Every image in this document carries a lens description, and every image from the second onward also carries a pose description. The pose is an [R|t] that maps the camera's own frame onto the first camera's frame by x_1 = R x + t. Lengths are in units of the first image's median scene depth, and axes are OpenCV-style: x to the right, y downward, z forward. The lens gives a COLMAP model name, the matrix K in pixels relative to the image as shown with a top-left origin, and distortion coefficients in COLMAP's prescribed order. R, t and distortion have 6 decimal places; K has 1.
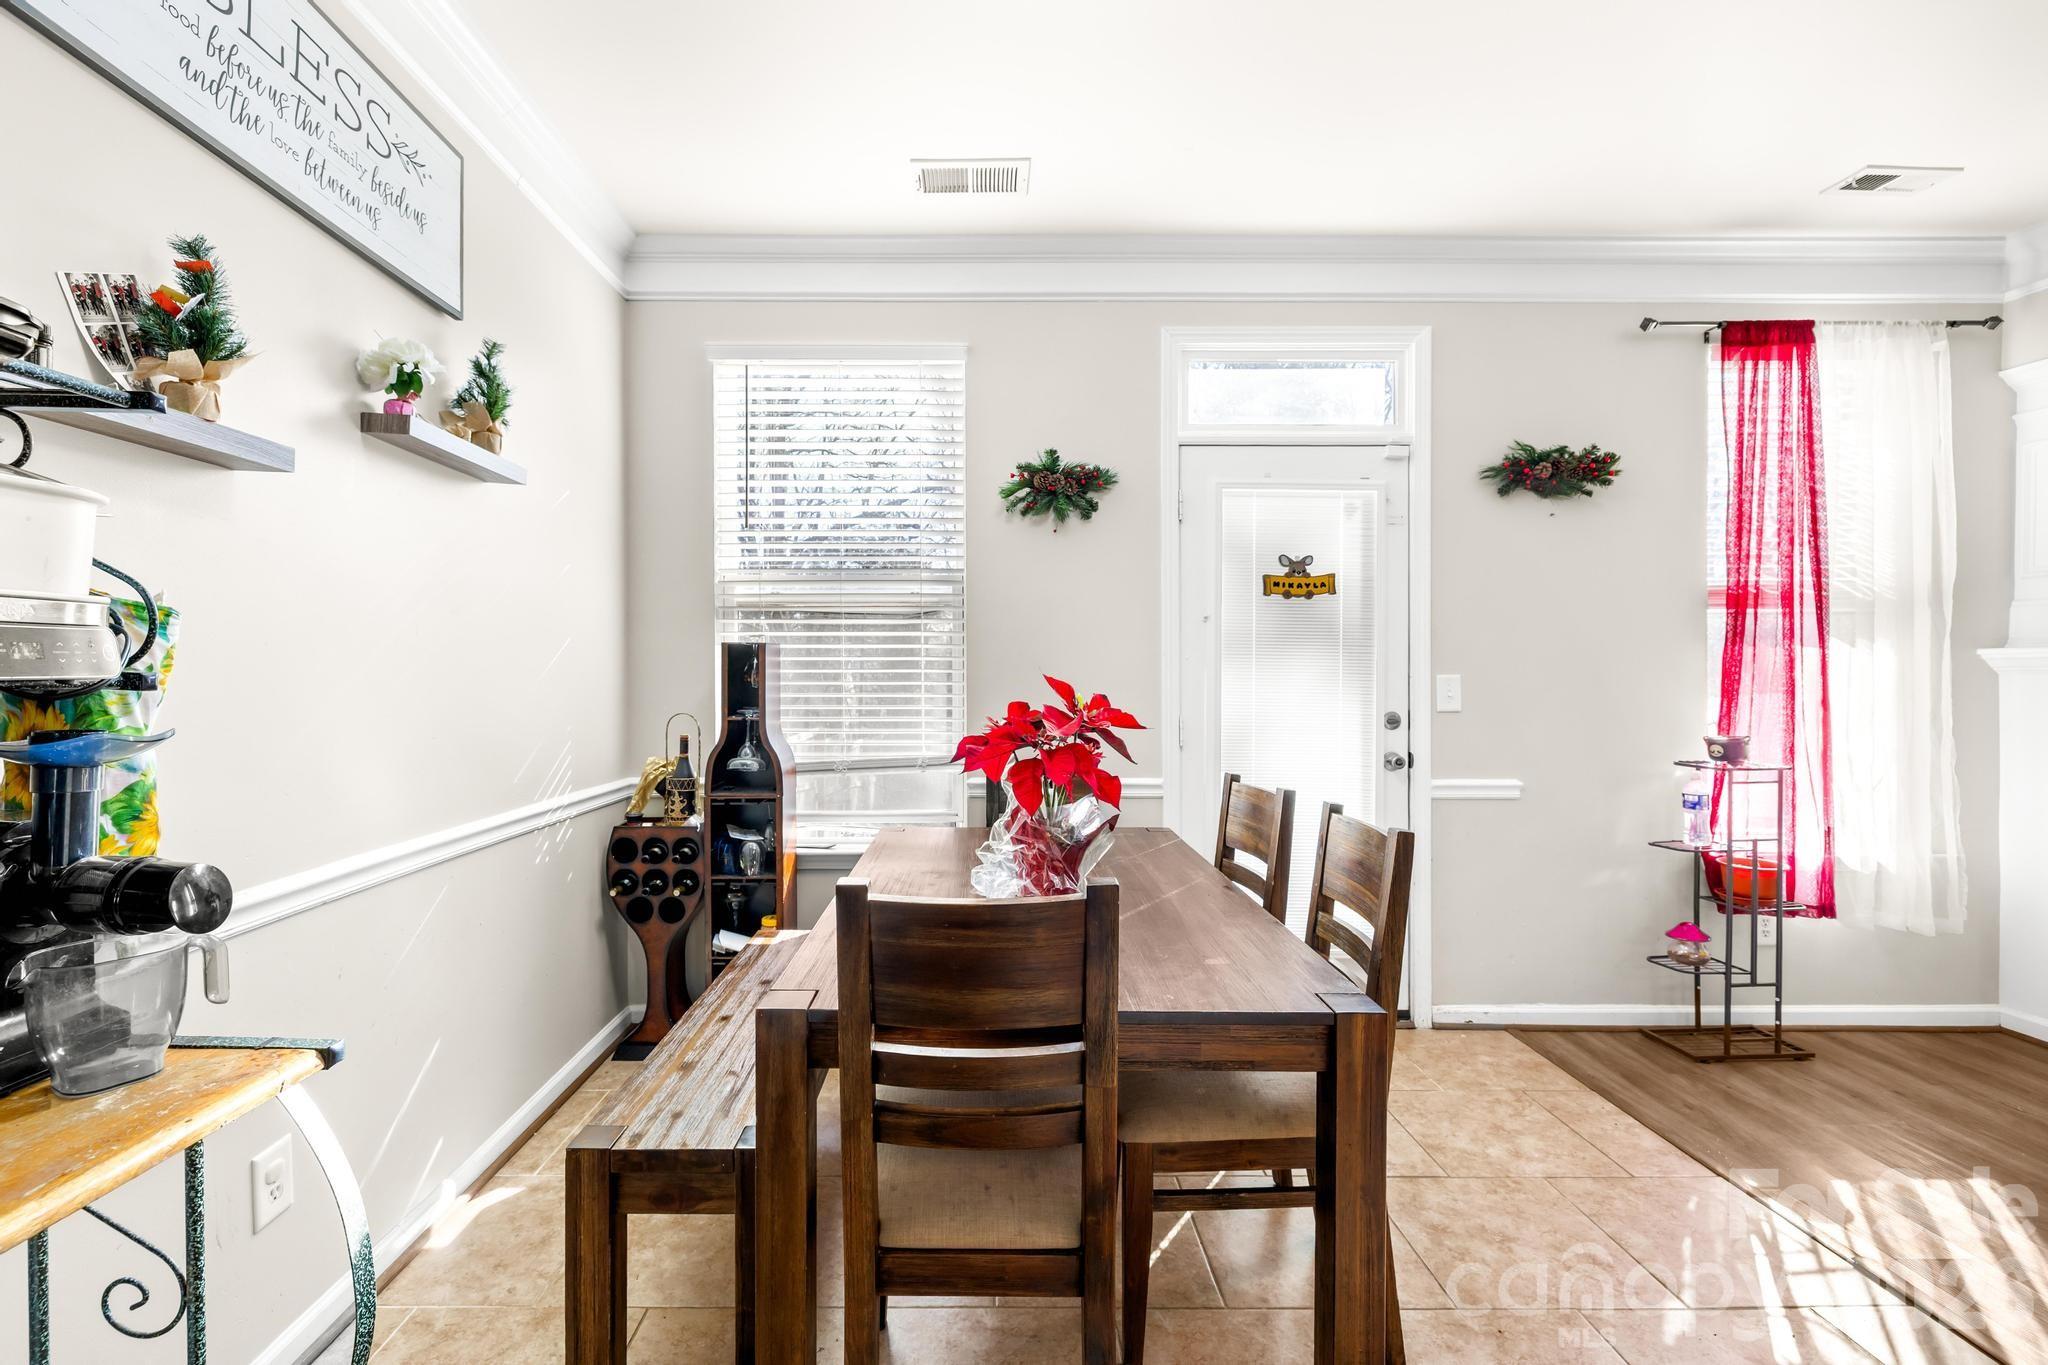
lens RADIAL K [[877.6, 0, 994.7], [0, 877.6, 678.4], [0, 0, 1]] dist [-0.002021, -0.000258]
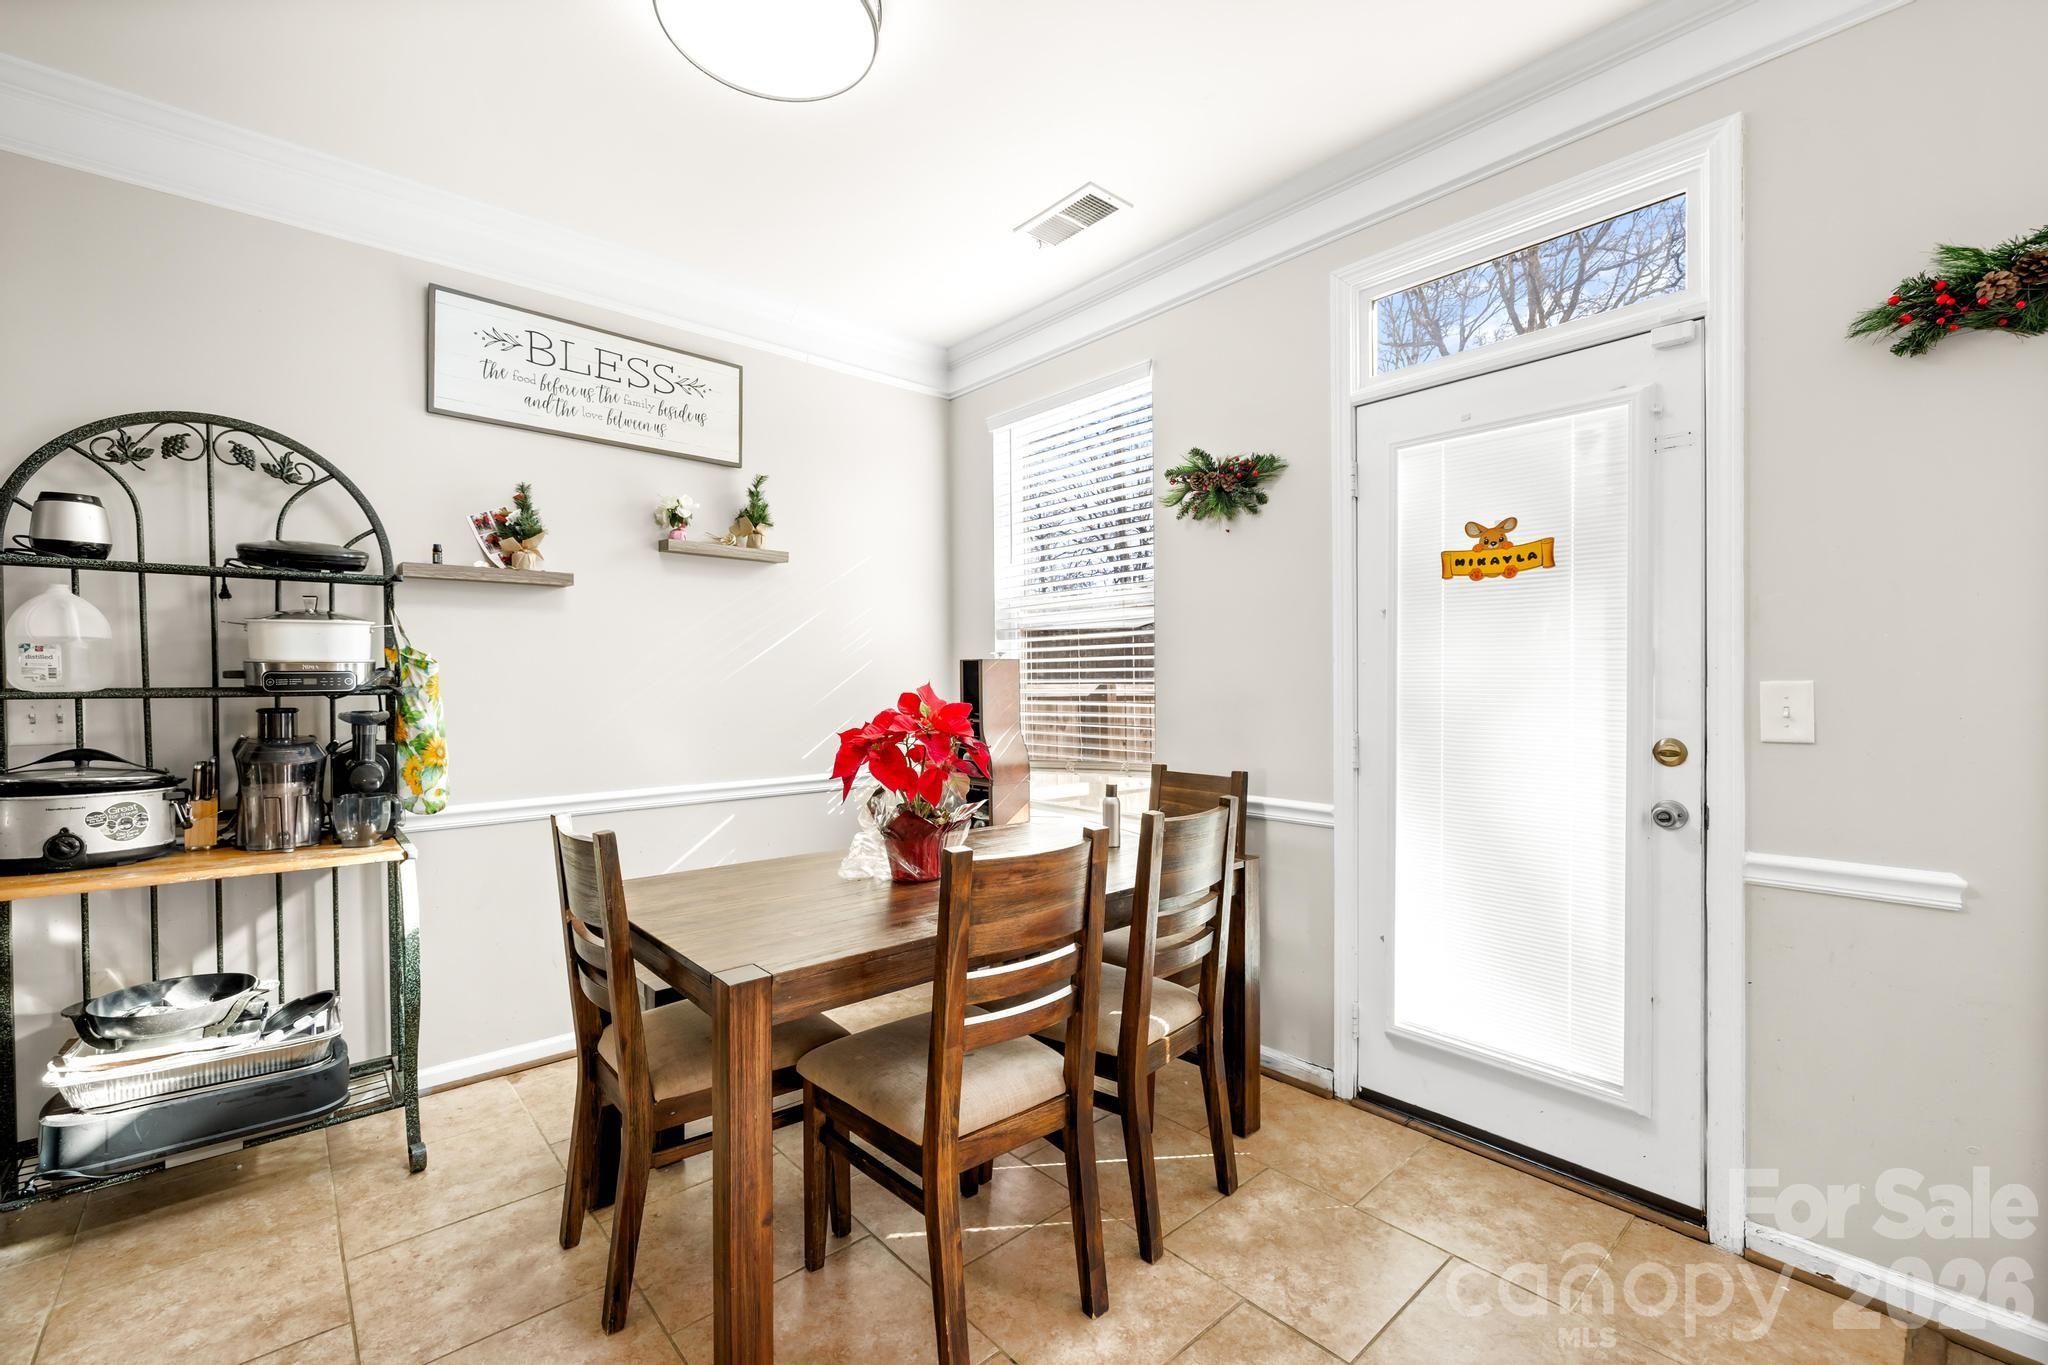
lens RADIAL K [[868.2, 0, 1014.2], [0, 868.2, 690.0], [0, 0, 1]] dist [-0.000256, -0.000208]
pose [[0.658234, -0.000329, -0.752813, 0.644128], [0.002914, 0.999994, 0.002111, -0.000444], [0.752808, -0.003583, 0.658231, 0.224306]]
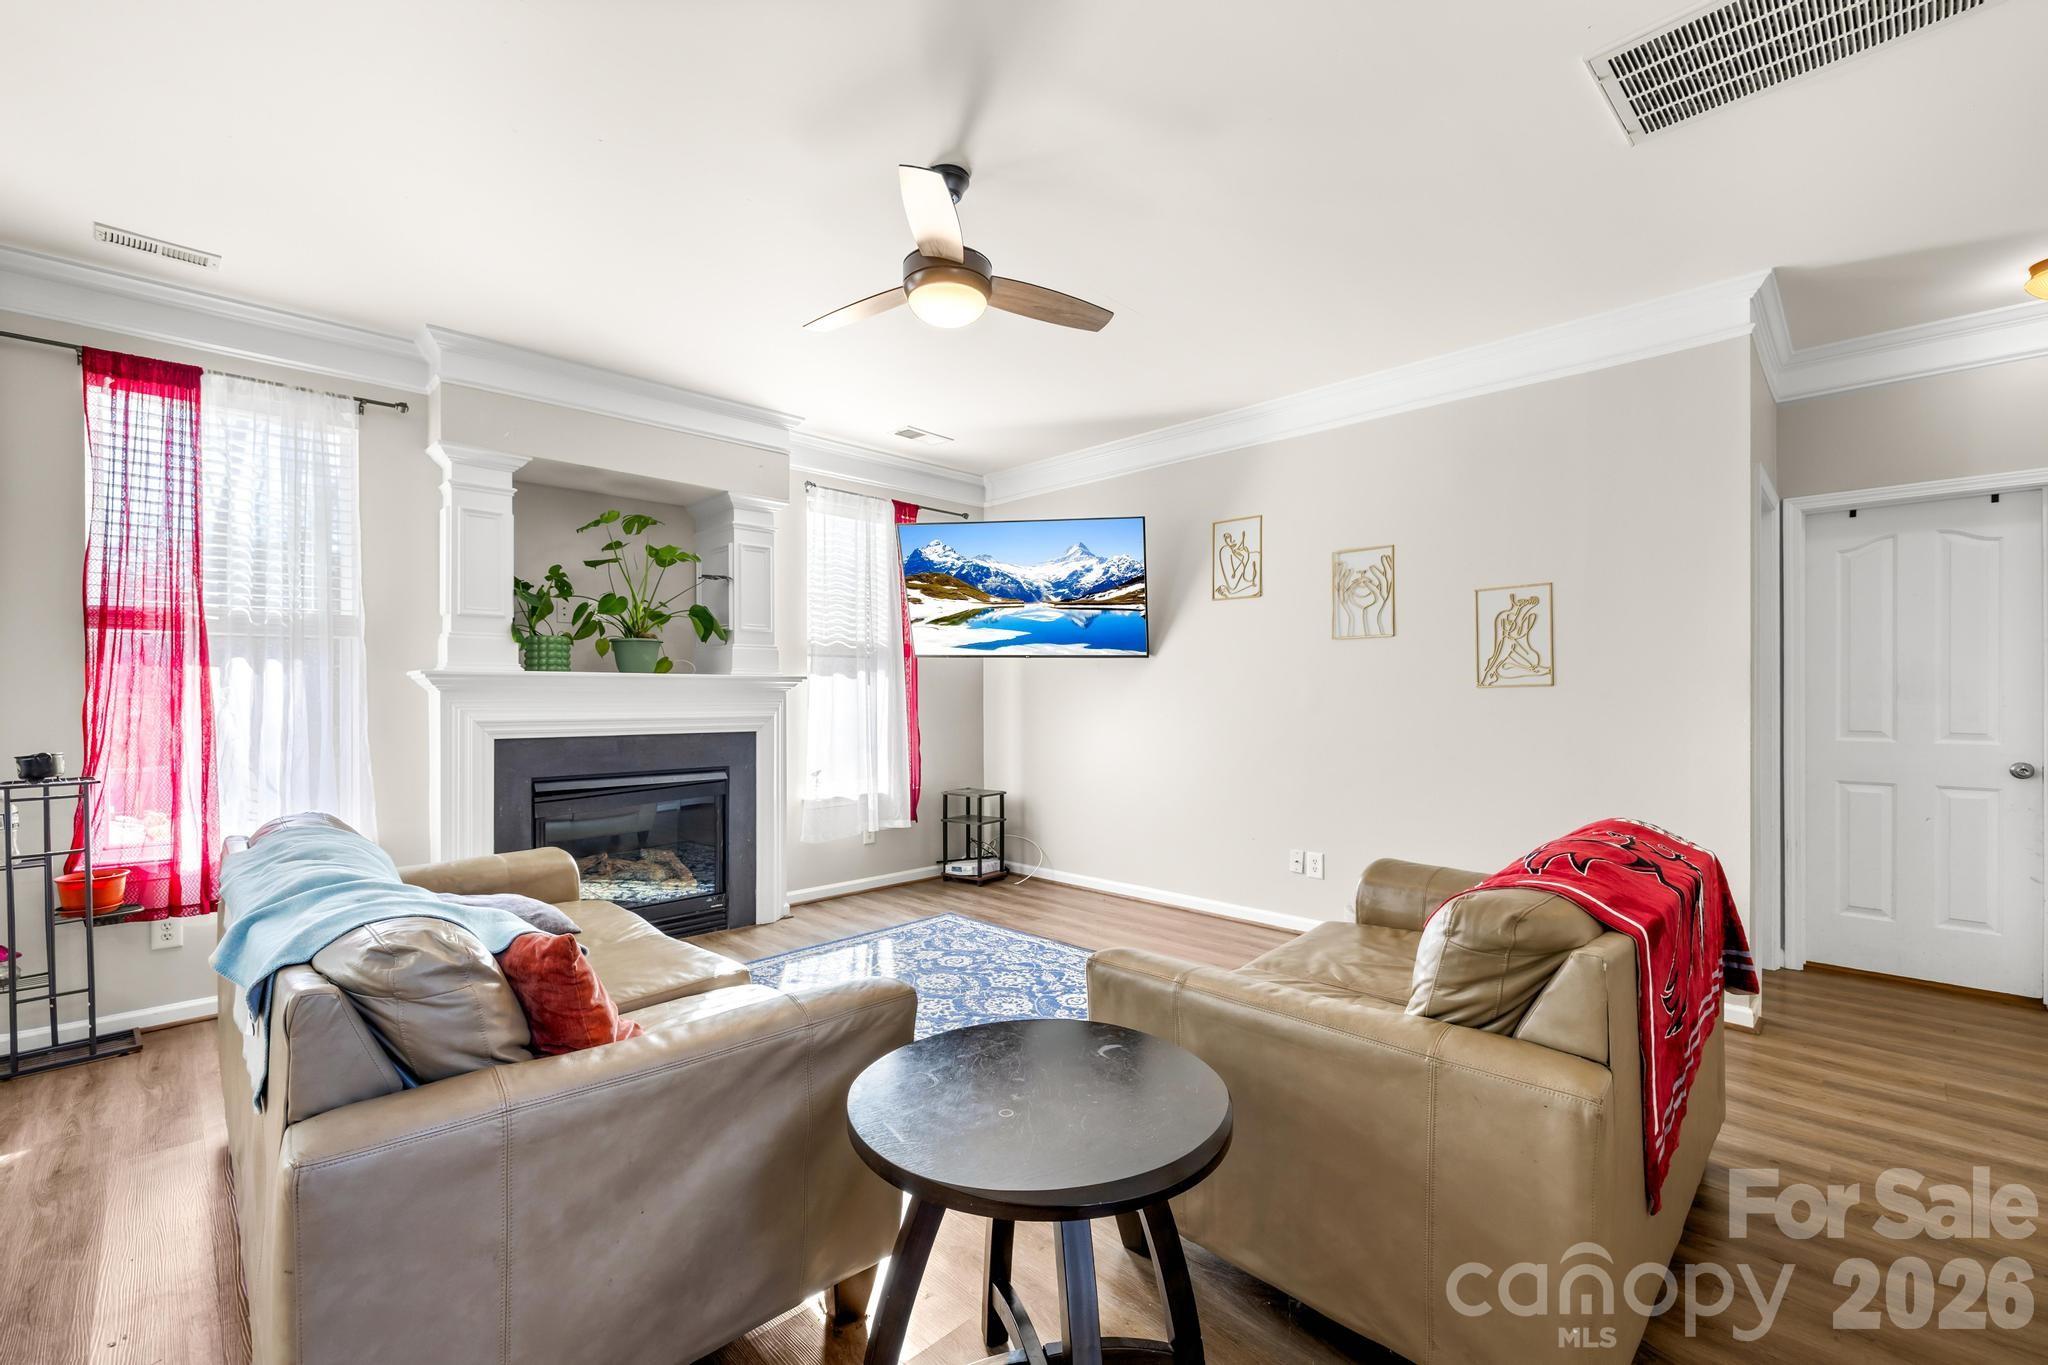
lens RADIAL K [[868.2, 0, 1014.2], [0, 868.2, 690.0], [0, 0, 1]] dist [-0.000256, -0.000208]
pose [[0.714725, 0.001186, 0.699405, 0.920179], [0.003199, 0.999983, -0.004964, 0.002087], [-0.699398, 0.005786, 0.714709, -0.486853]]
